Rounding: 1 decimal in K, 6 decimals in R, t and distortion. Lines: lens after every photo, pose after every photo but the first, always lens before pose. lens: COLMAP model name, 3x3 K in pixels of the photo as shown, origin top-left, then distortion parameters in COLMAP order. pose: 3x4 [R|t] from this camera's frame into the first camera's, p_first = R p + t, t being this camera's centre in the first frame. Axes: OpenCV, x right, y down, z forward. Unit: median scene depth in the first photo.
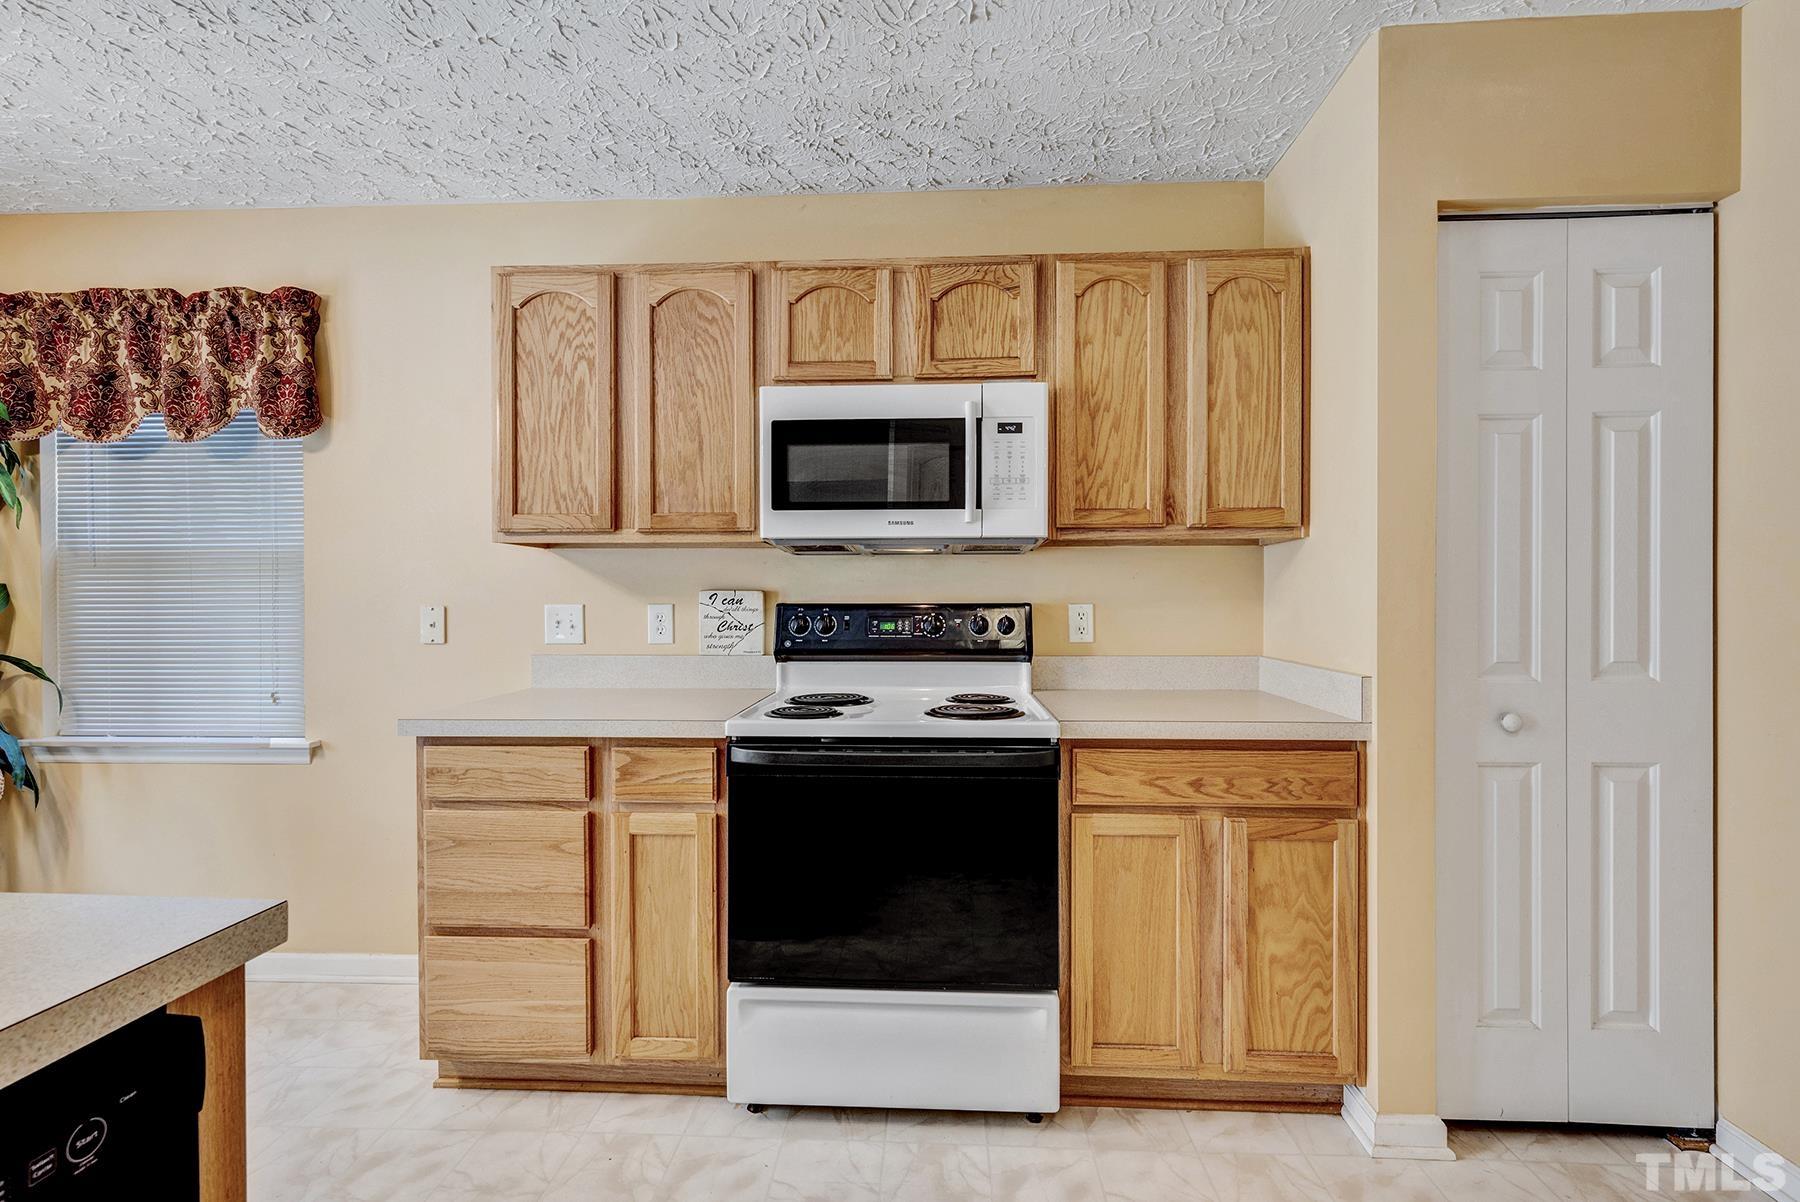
lens RADIAL K [[807.1, 0, 907.4], [0, 807.1, 602.0], [0, 0, 1]] dist [-0.000679, -0.000156]
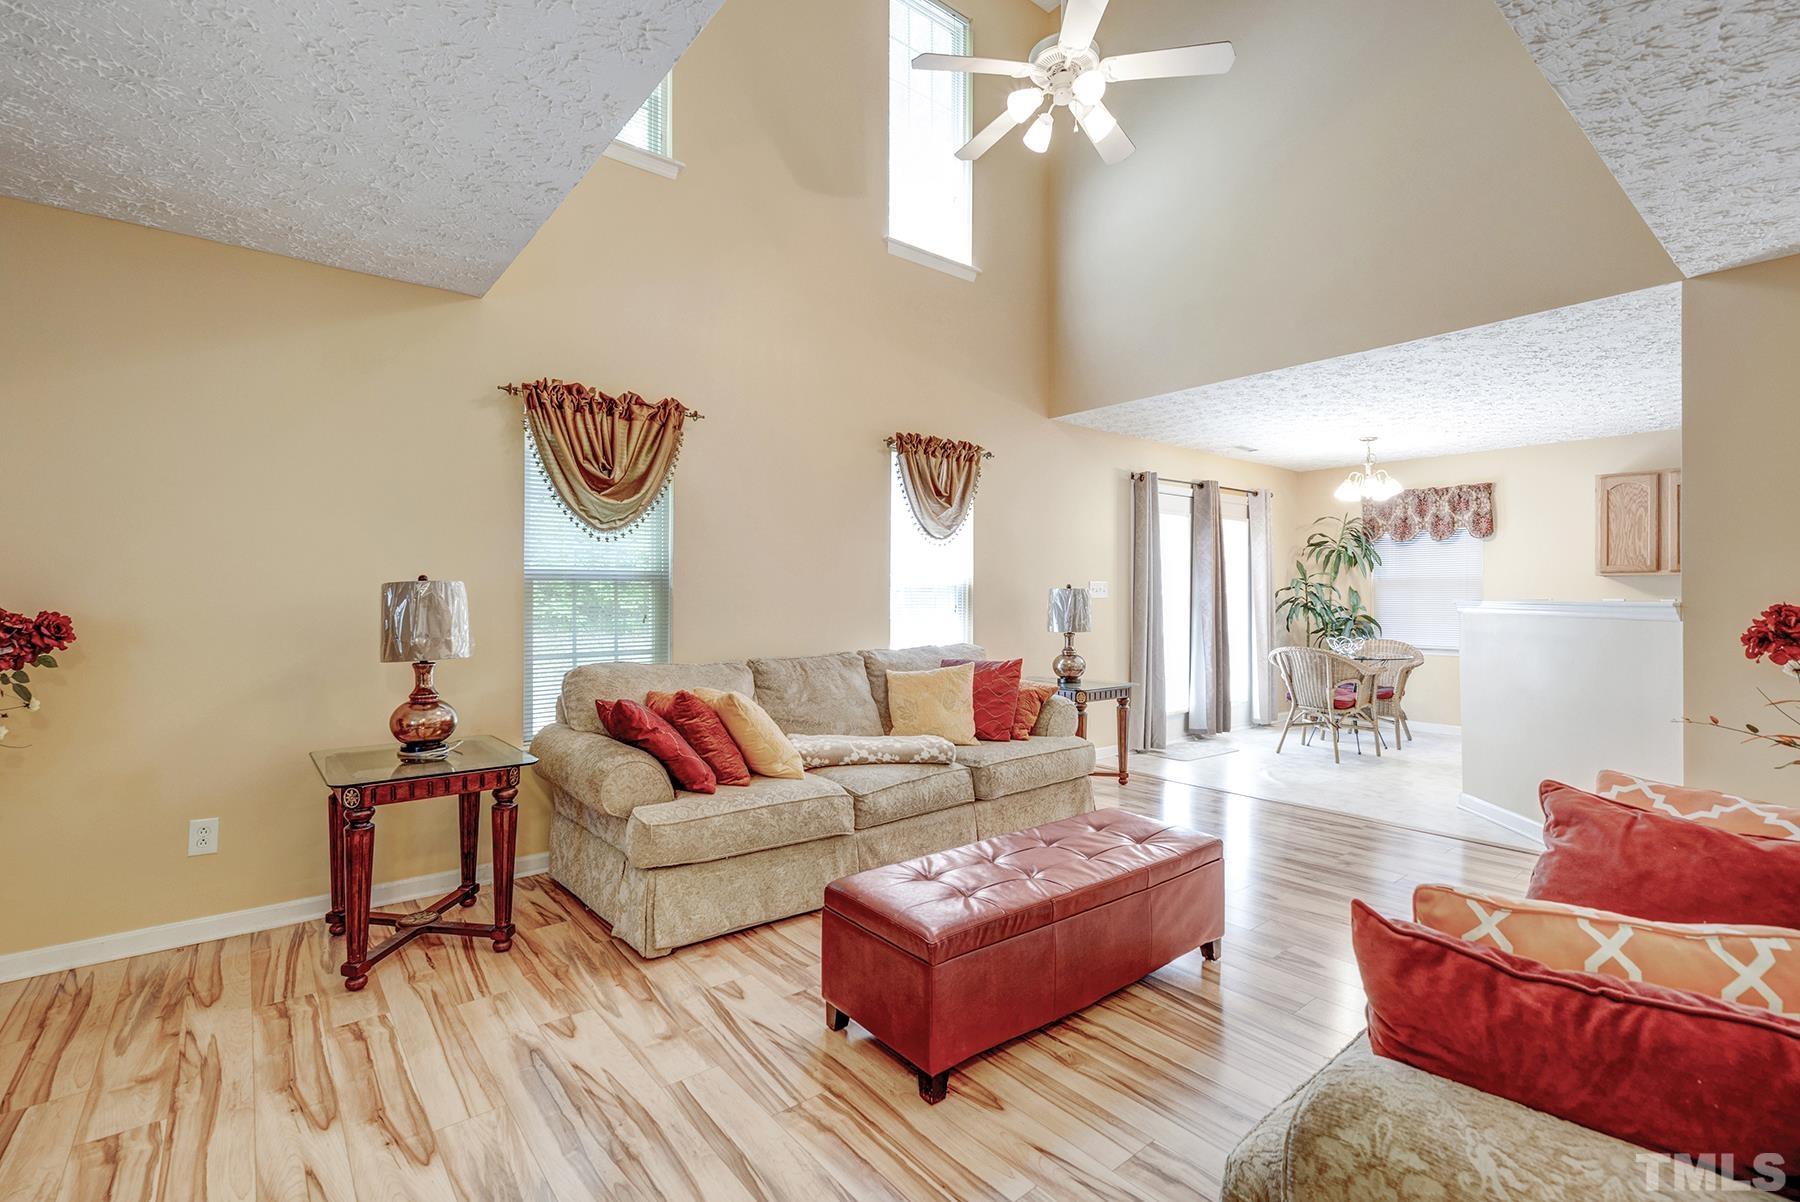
lens RADIAL K [[807.1, 0, 907.4], [0, 807.1, 602.0], [0, 0, 1]] dist [-0.000679, -0.000156]
pose [[0.677411, 0.006898, -0.735573, -0.080249], [-0.006631, 0.999973, 0.003271, 0.022915], [0.735575, 0.002662, 0.677438, -2.583717]]
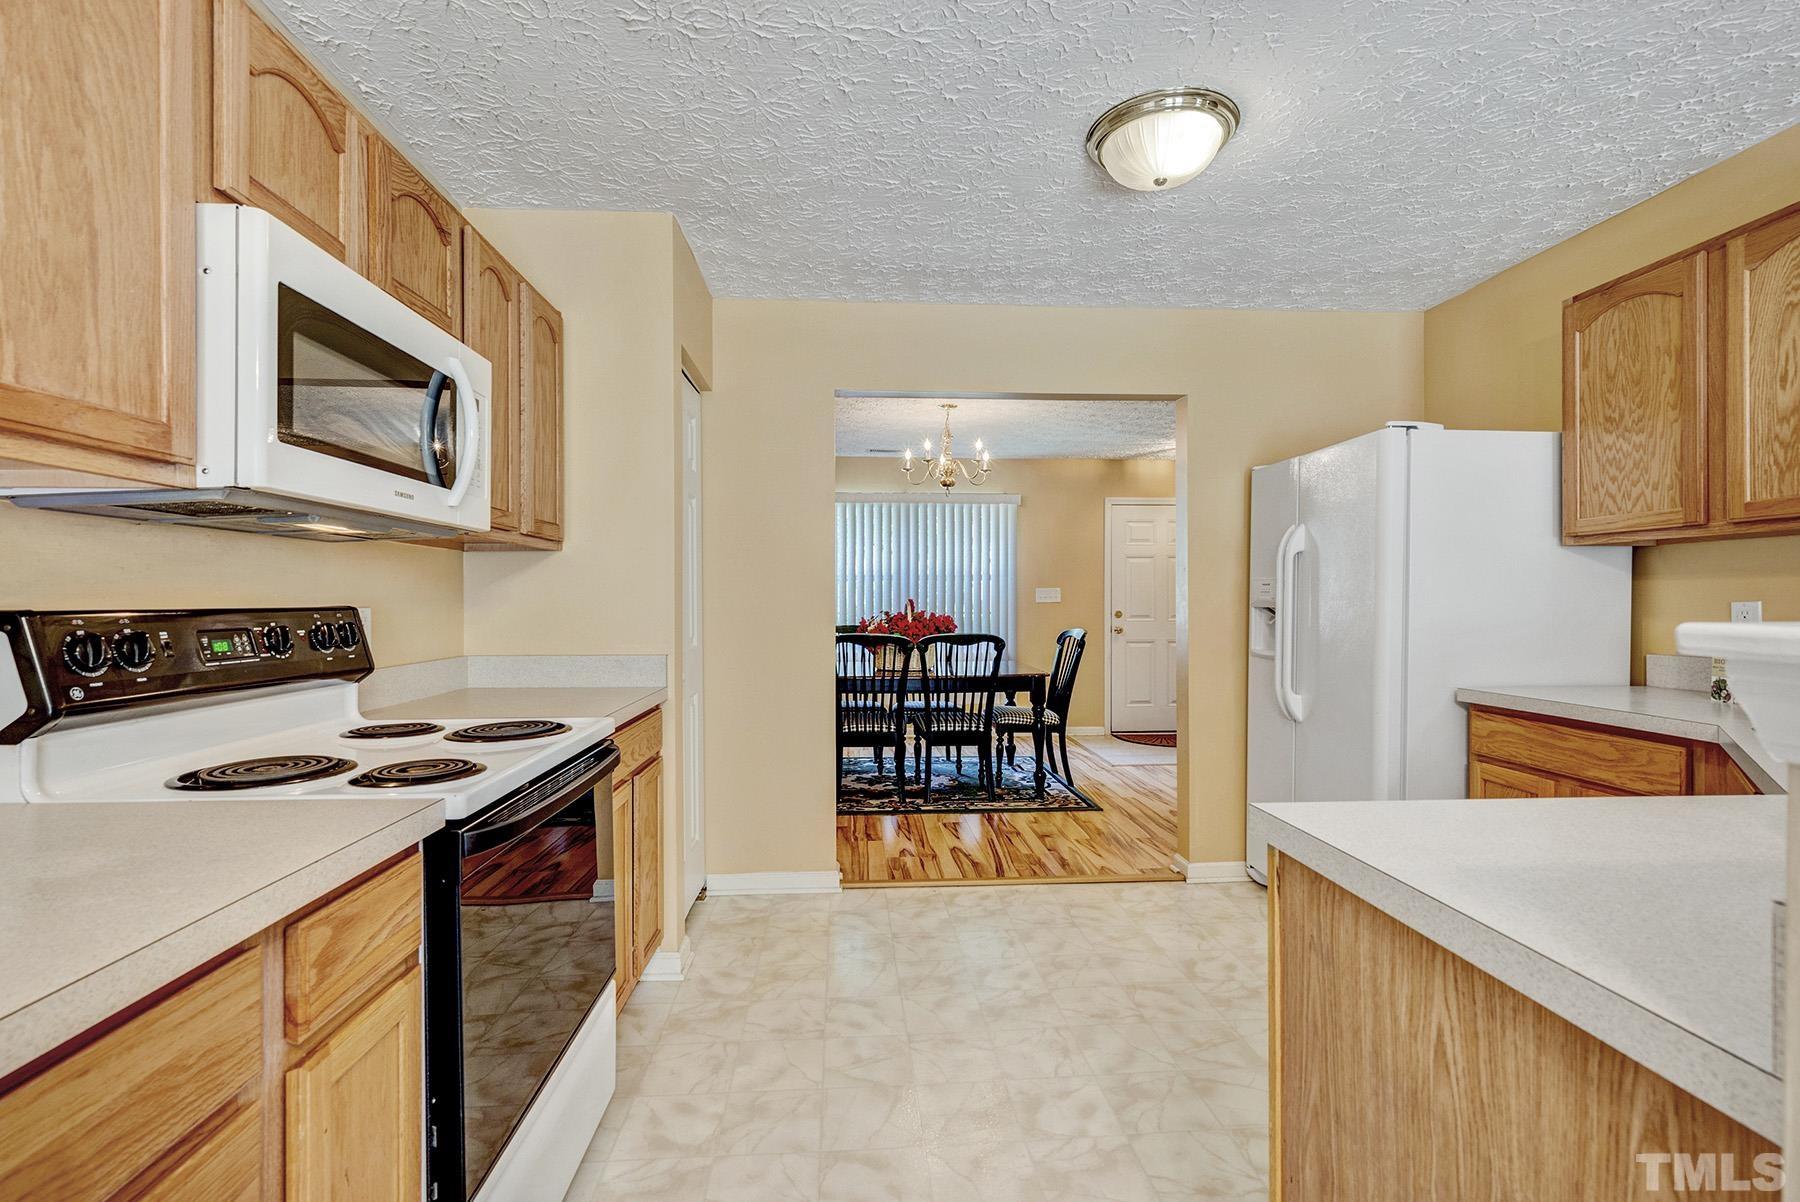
lens RADIAL K [[807.1, 0, 907.4], [0, 807.1, 602.0], [0, 0, 1]] dist [-0.000679, -0.000156]
pose [[-0.120605, 0.002366, 0.992698, -0.722134], [0.005310, 0.999984, -0.001738, 0.000433], [-0.992686, 0.005062, -0.120616, 0.596164]]
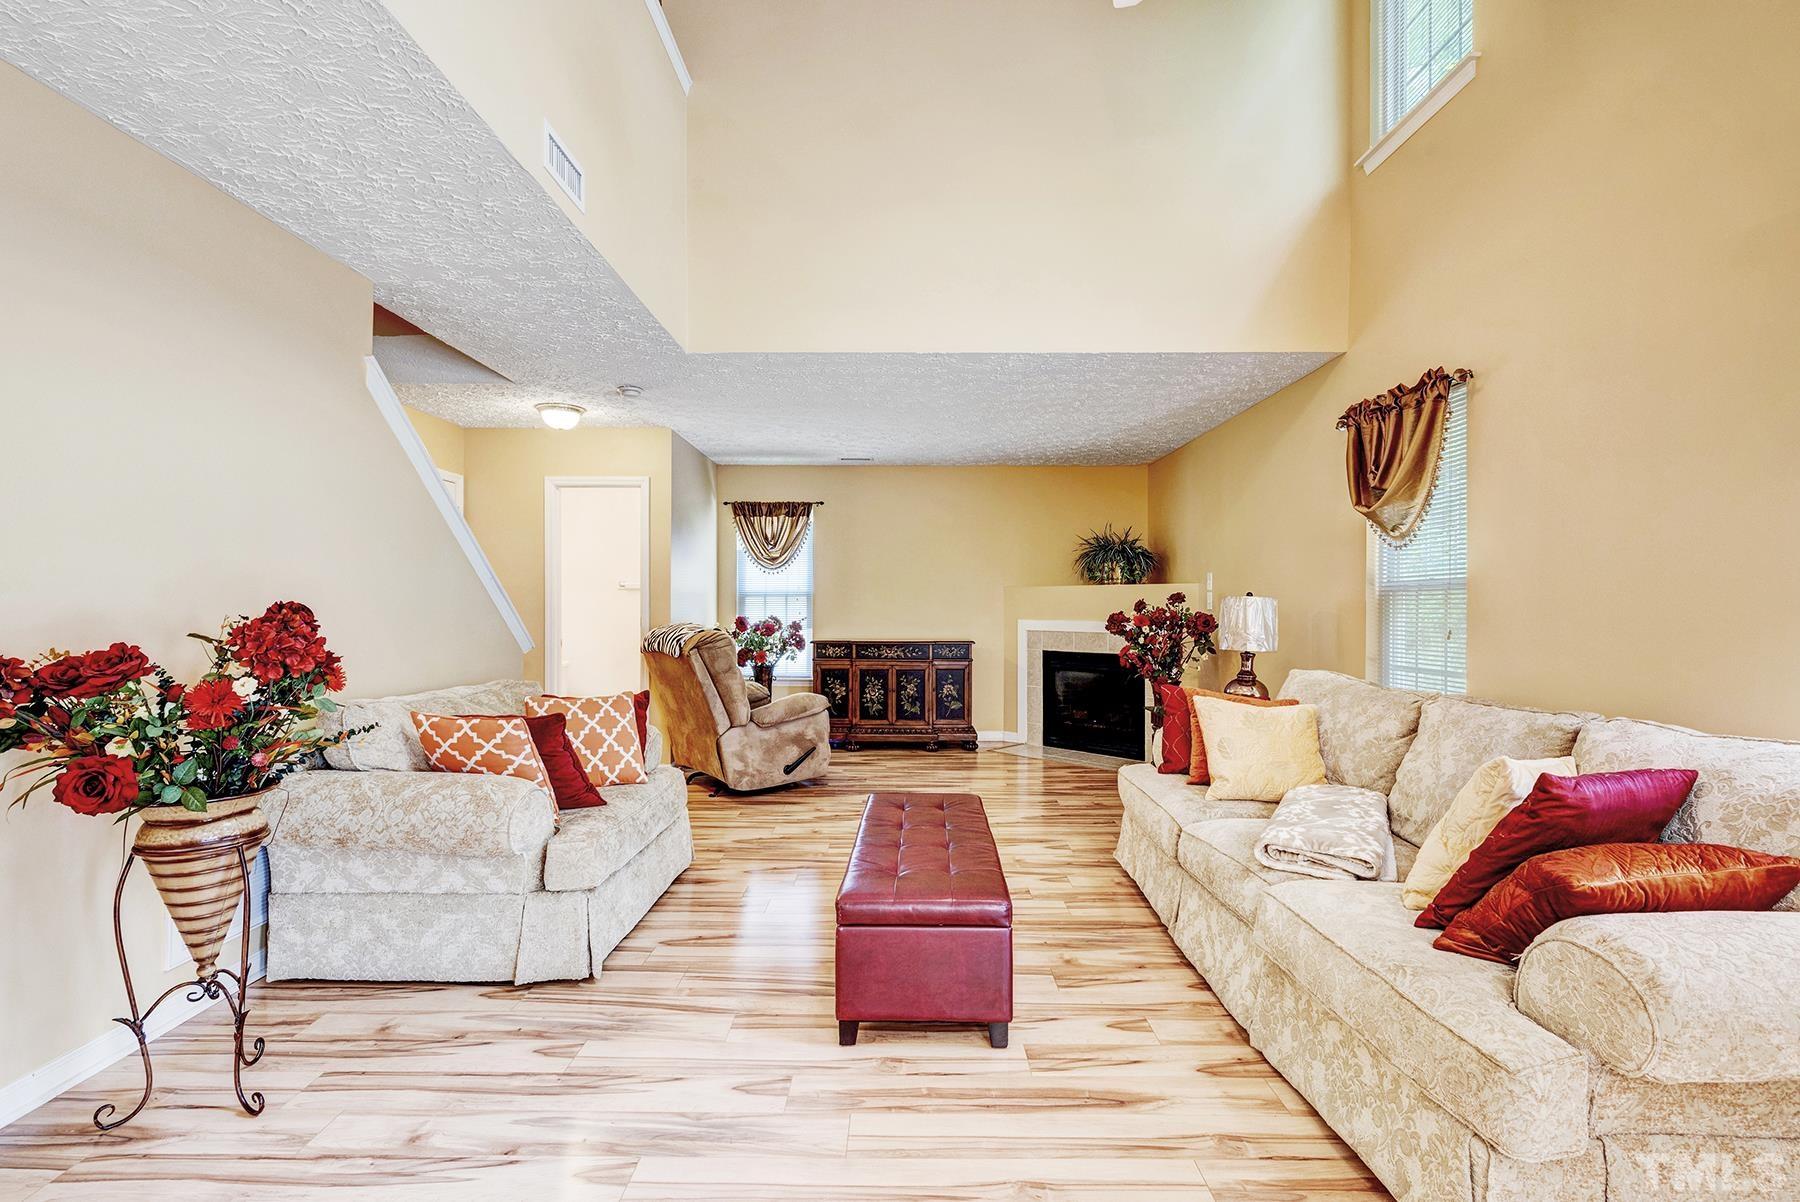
lens RADIAL K [[802.9, 0, 899.0], [0, 802.9, 608.3], [0, 0, 1]] dist [0.000039, -0.000101]
pose [[-0.998958, 0.006769, -0.045145, -0.661040], [0.006332, 0.999932, 0.009824, -0.000506], [0.045208, 0.009528, -0.998932, -0.432773]]
